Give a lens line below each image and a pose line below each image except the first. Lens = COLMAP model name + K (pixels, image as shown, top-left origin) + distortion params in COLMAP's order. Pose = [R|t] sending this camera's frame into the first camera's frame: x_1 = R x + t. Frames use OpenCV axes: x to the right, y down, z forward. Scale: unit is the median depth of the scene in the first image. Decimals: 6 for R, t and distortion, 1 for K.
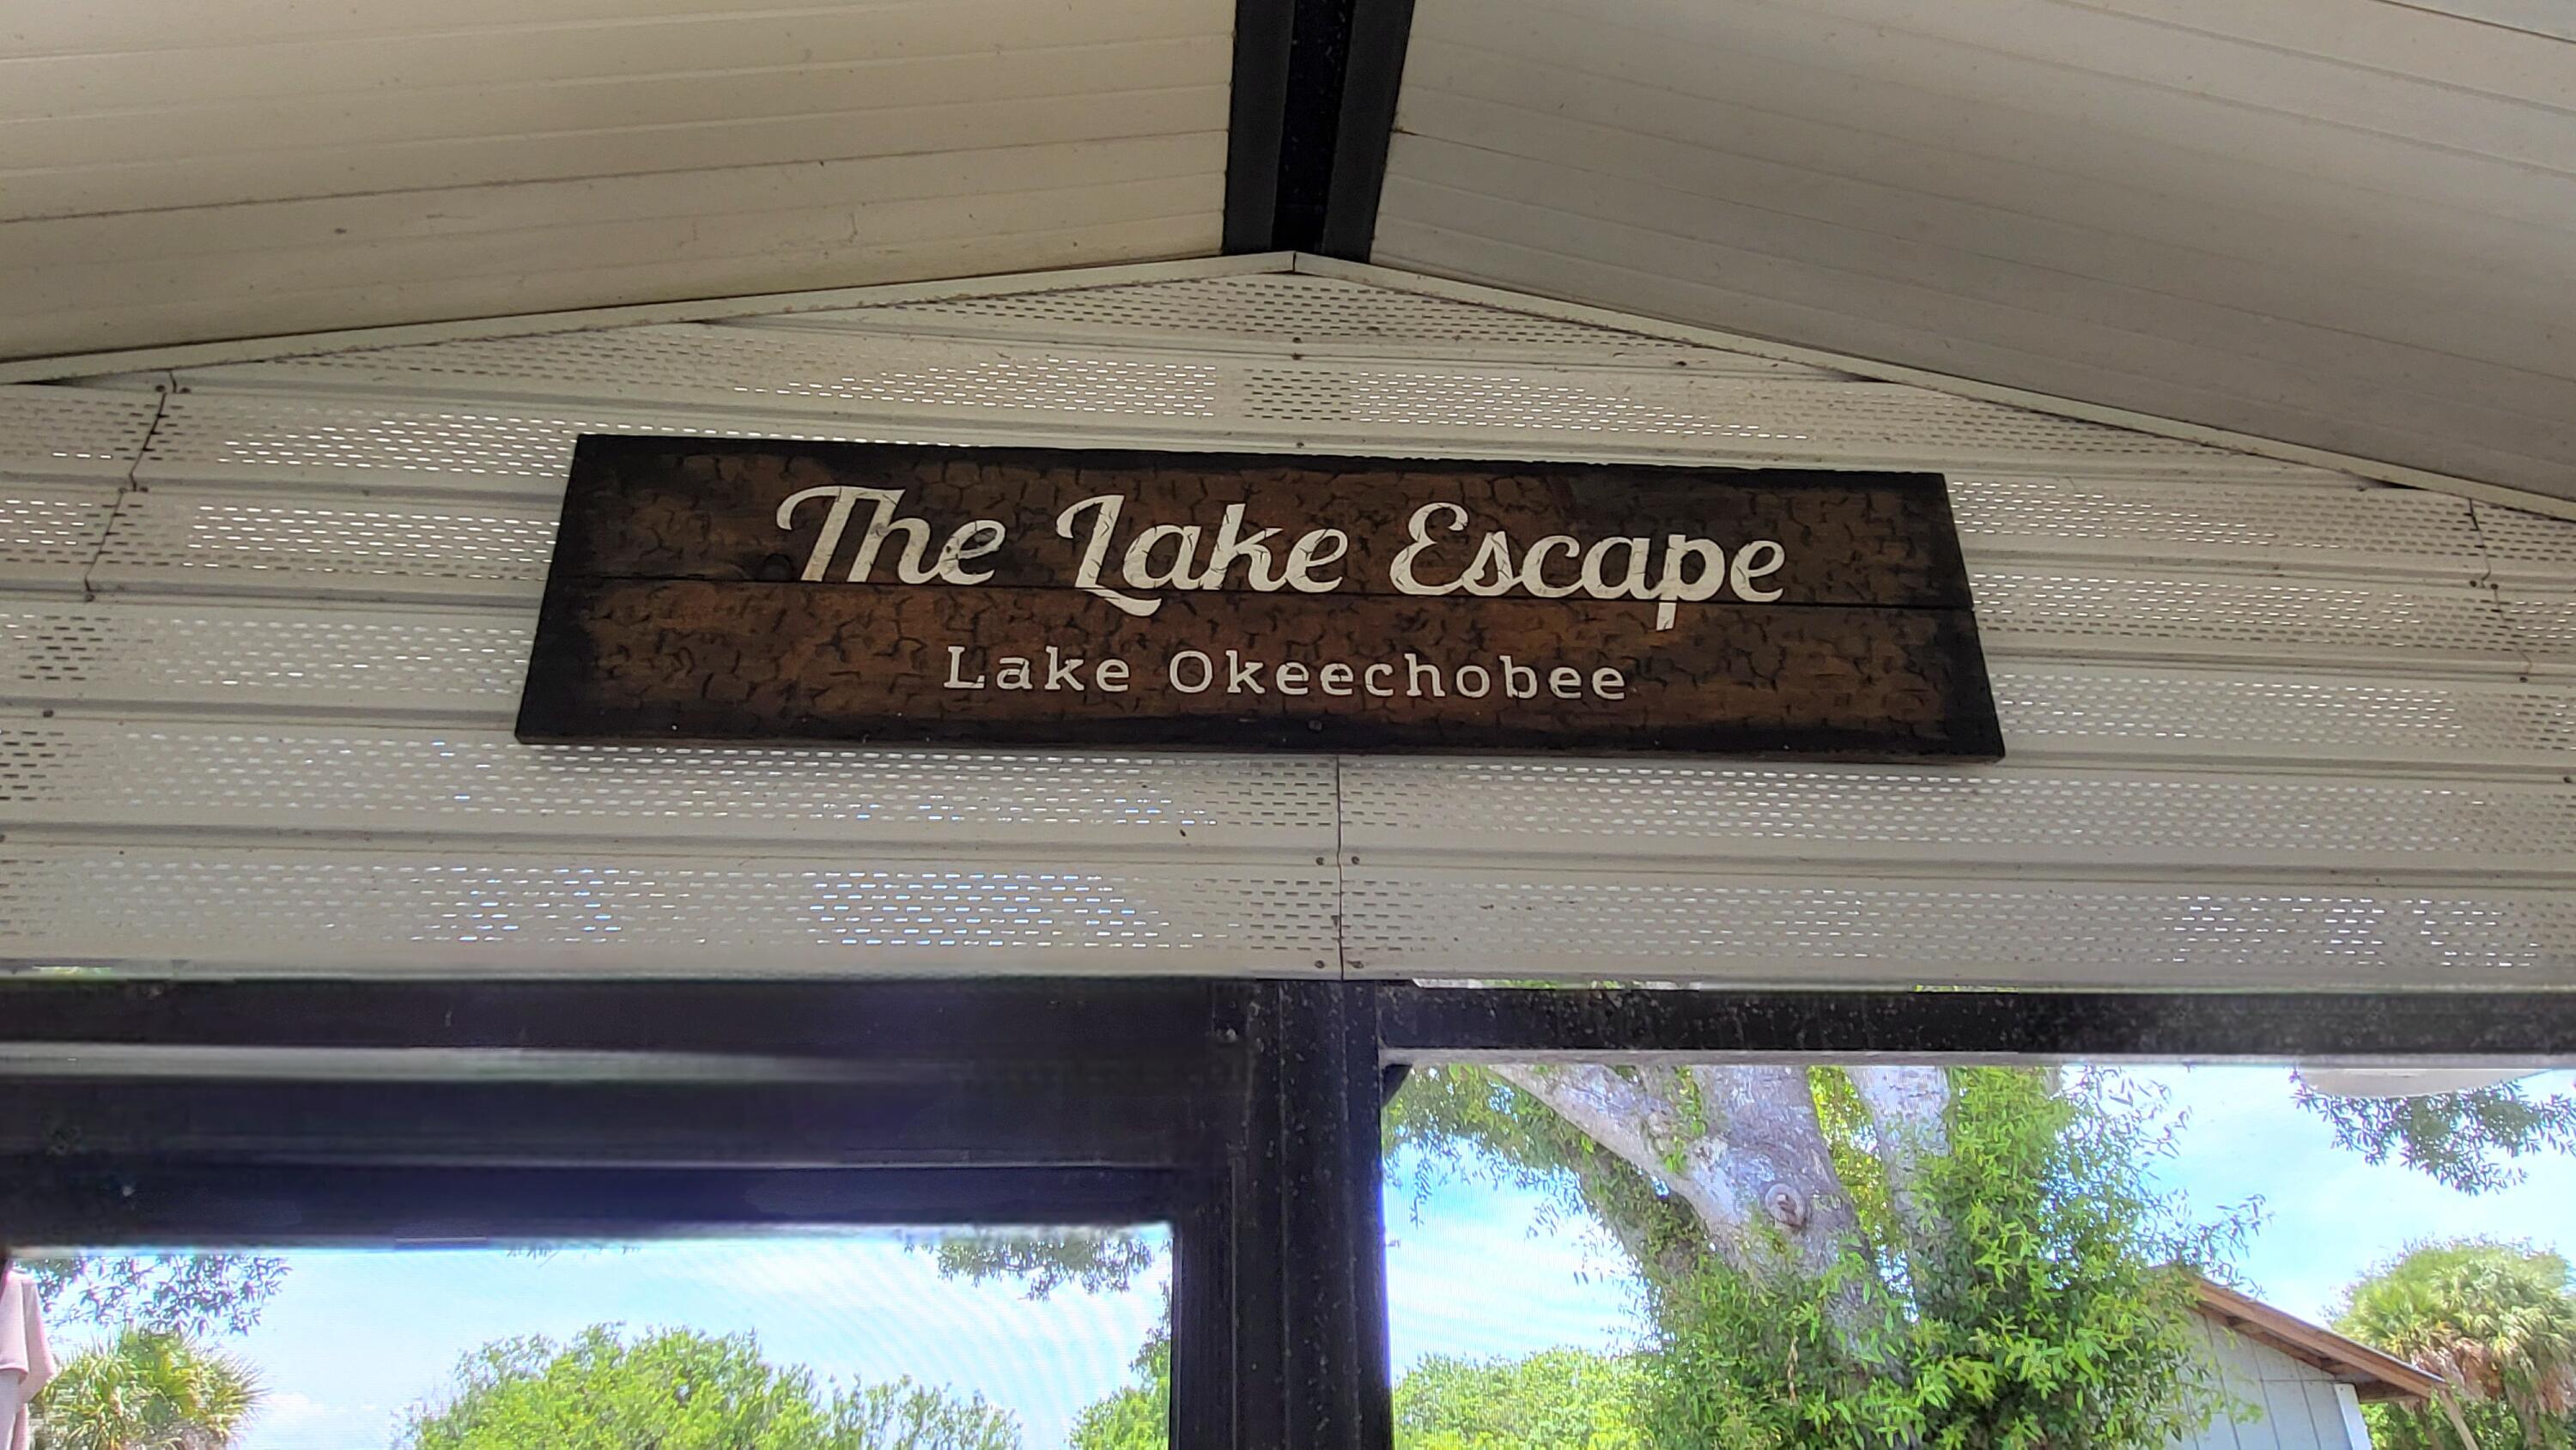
lens RADIAL K [[1193.8, 0, 1301.2], [0, 1193.8, 721.6], [0, 0, 1]] dist [0.000788, -0.000386]
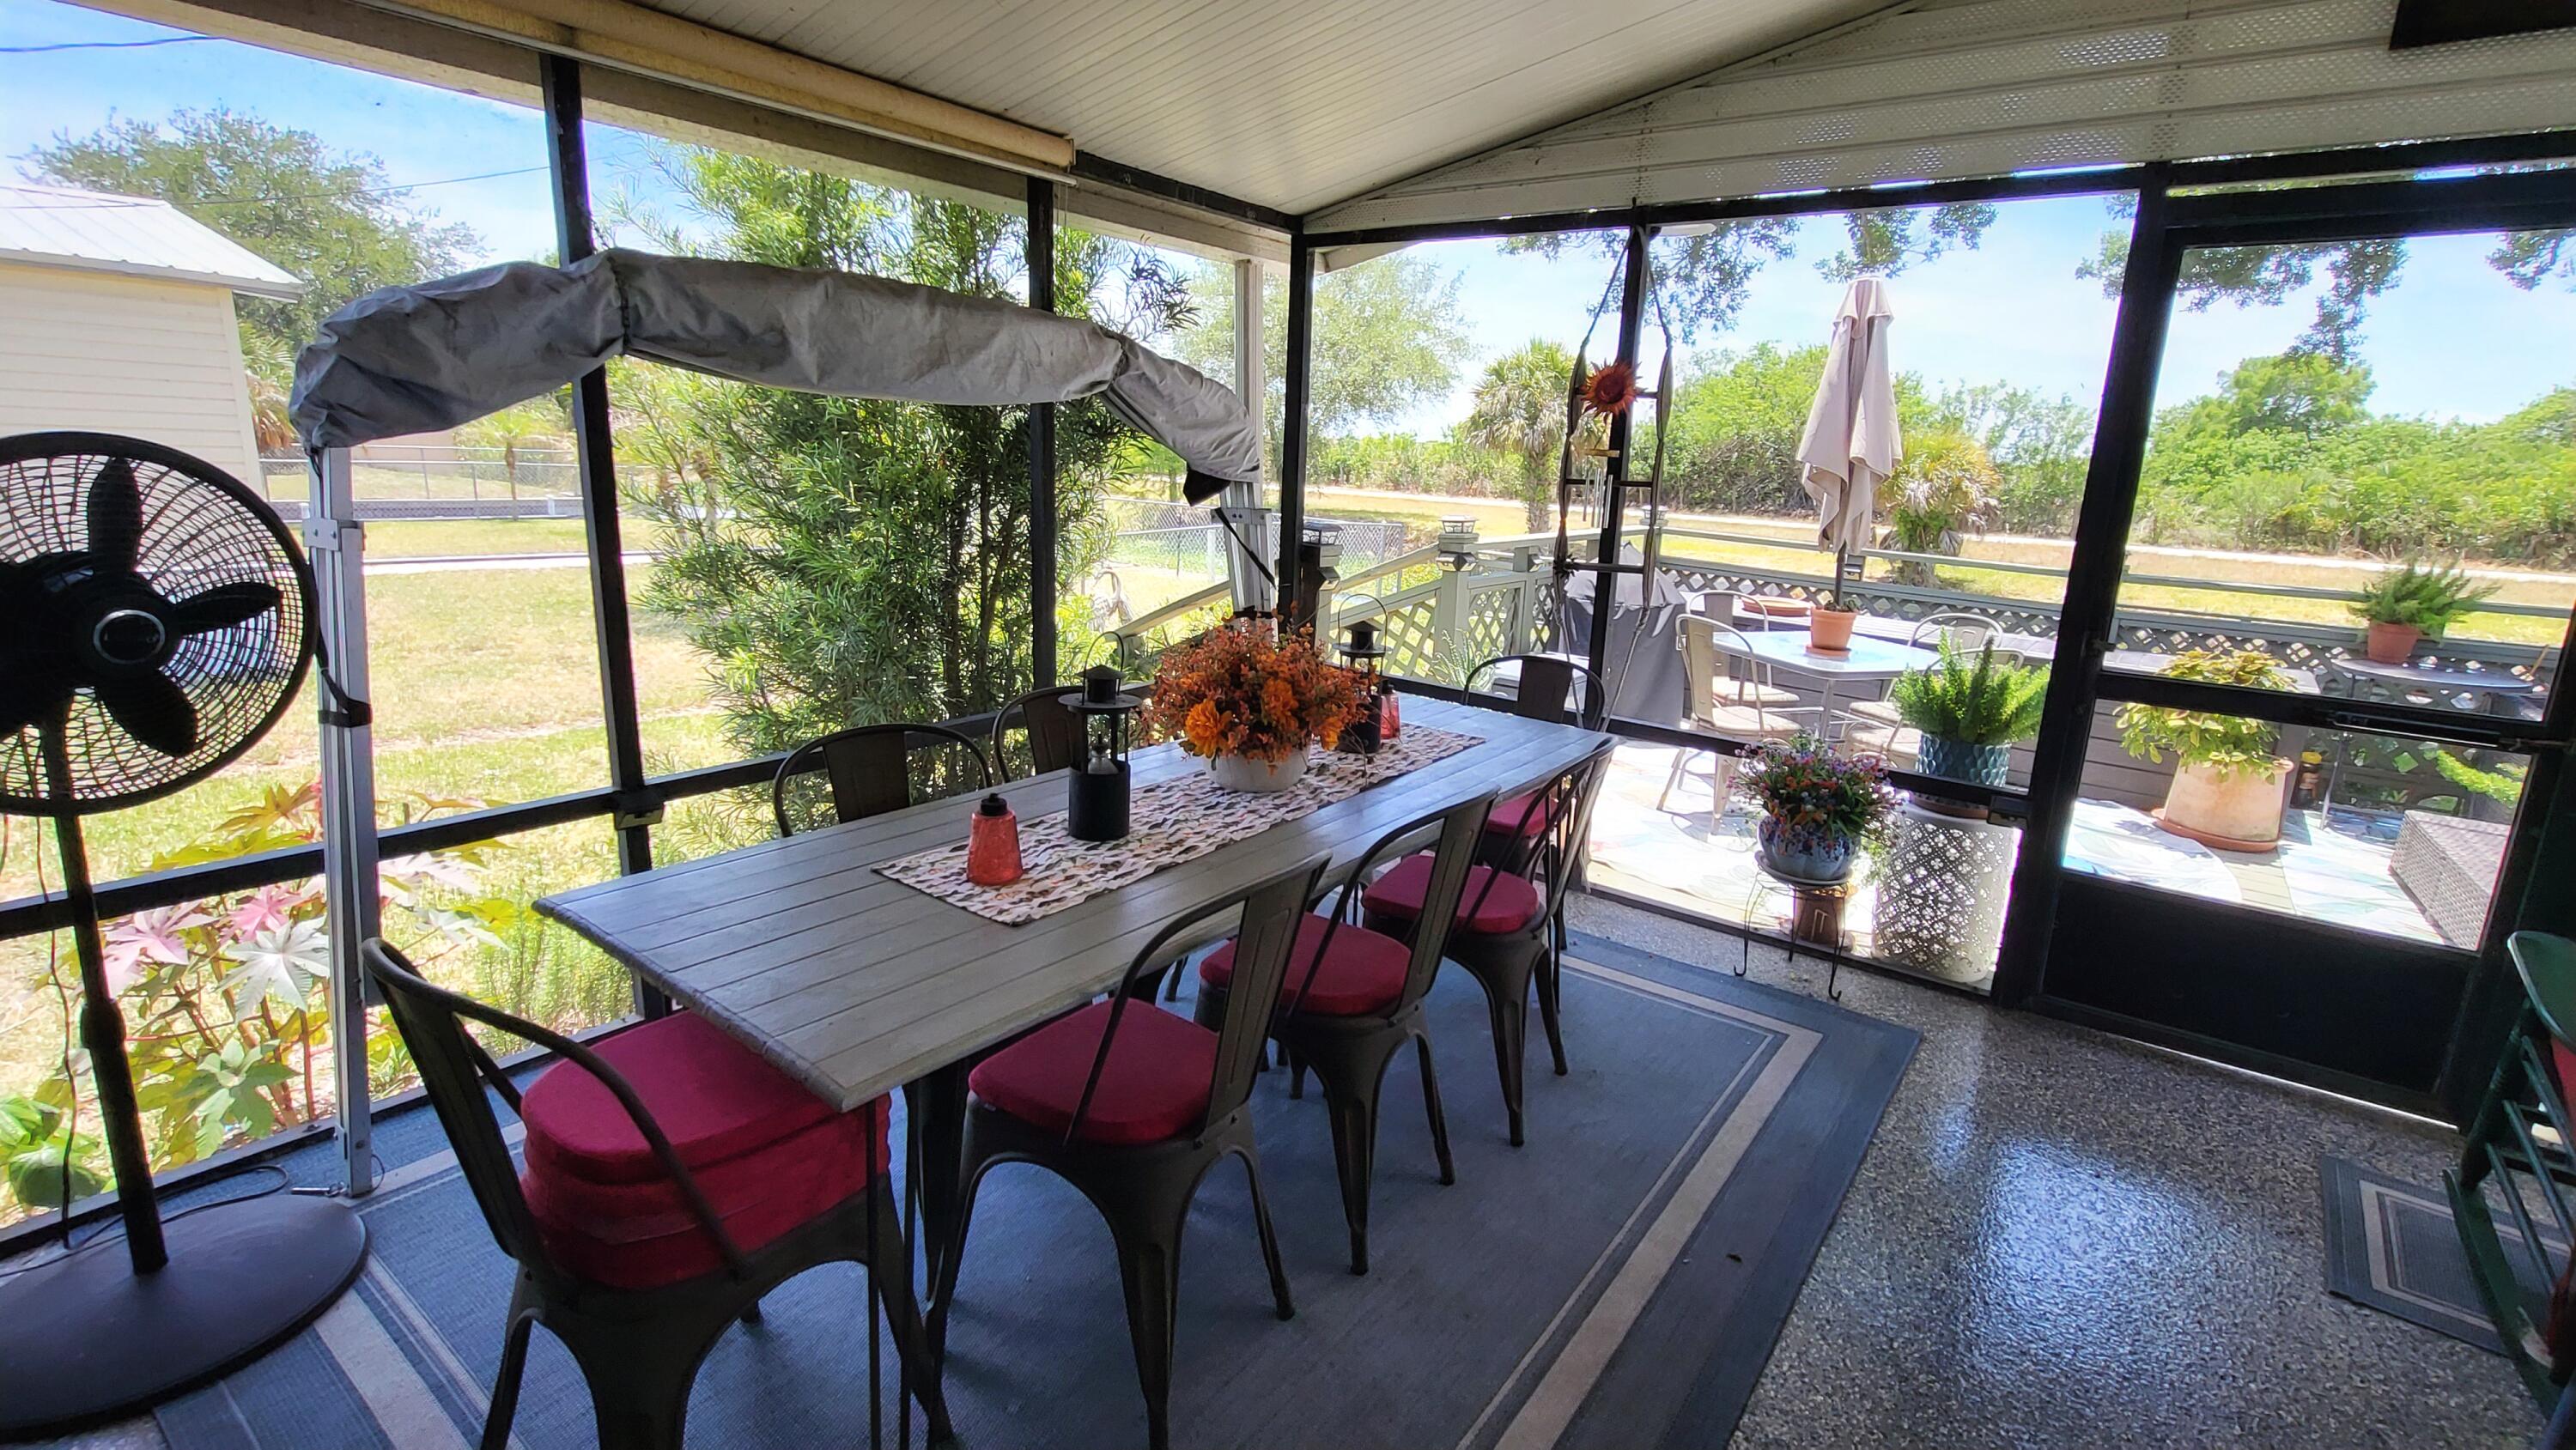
lens RADIAL K [[1193.8, 0, 1285.5], [0, 1193.8, 706.4], [0, 0, 1]] dist [0.000788, -0.000386]
pose [[0.769384, 0.182365, -0.612202, -0.082556], [0.278764, 0.766456, 0.578650, -0.138864], [0.574752, -0.615864, 0.538862, -0.350079]]
